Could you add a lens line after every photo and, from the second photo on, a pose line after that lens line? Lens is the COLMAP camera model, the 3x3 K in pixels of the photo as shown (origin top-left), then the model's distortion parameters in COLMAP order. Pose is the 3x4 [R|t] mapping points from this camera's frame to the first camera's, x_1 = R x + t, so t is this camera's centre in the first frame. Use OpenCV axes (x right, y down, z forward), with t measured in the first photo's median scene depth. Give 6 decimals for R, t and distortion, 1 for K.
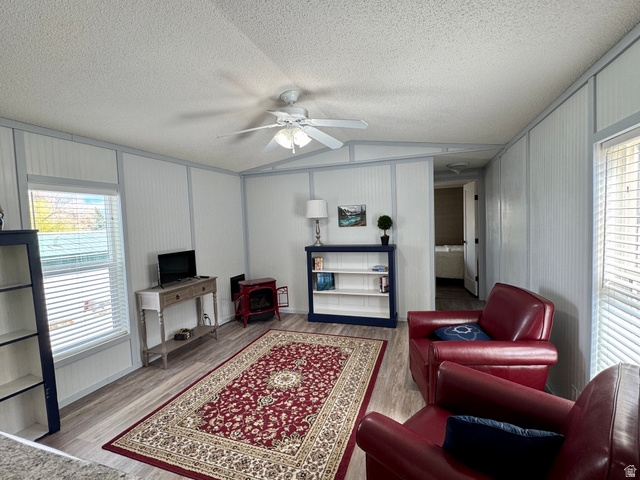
lens RADIAL K [[312.9, 0, 315.8], [0, 312.9, 239.3], [0, 0, 1]] dist [-0.005164, -0.000612]
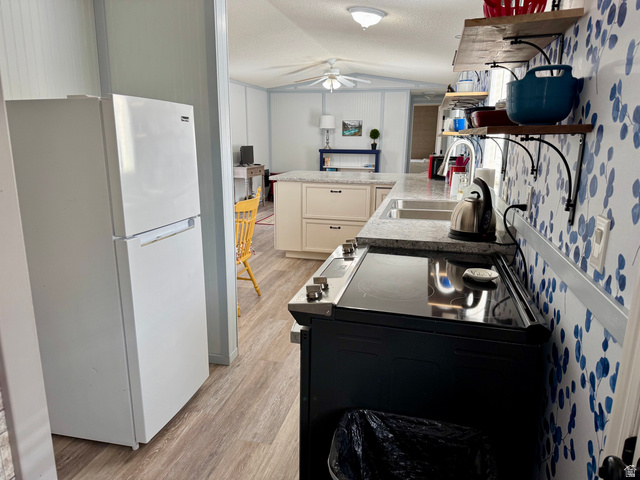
lens RADIAL K [[439.6, 0, 319.6], [0, 439.6, 242.8], [0, 0, 1]] dist [0.083805, 0.000863]
pose [[0.992960, 0.020398, 0.116677, -0.281346], [-0.041354, 0.982774, 0.180123, 0.088830], [-0.110993, -0.183680, 0.976700, -1.149697]]
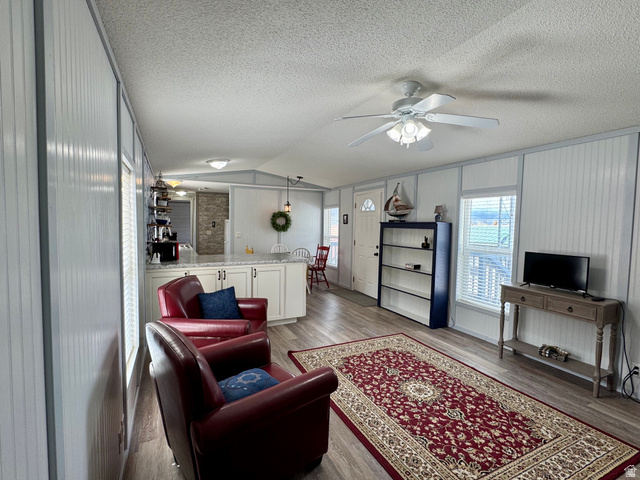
lens RADIAL K [[312.9, 0, 322.8], [0, 312.9, 241.3], [0, 0, 1]] dist [-0.005164, -0.000612]
pose [[-0.700524, 0.069805, -0.710206, 0.532047], [-0.028222, 0.991716, 0.125311, -0.073442], [0.713070, 0.107826, -0.692751, 1.006804]]
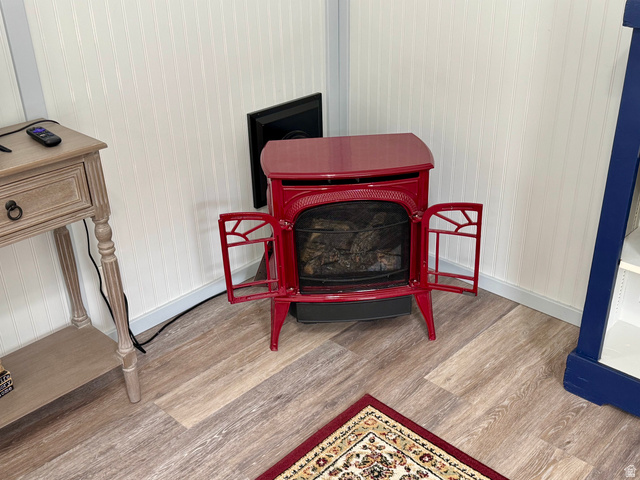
lens RADIAL K [[641.9, 0, 318.8], [0, 641.9, 236.2], [0, 0, 1]] dist [0.013579, 0.000000]
pose [[0.905973, 0.195982, -0.375239, -0.034214], [-0.025837, 0.910331, 0.413074, 0.004812], [0.422547, -0.364539, 0.829798, 0.703115]]
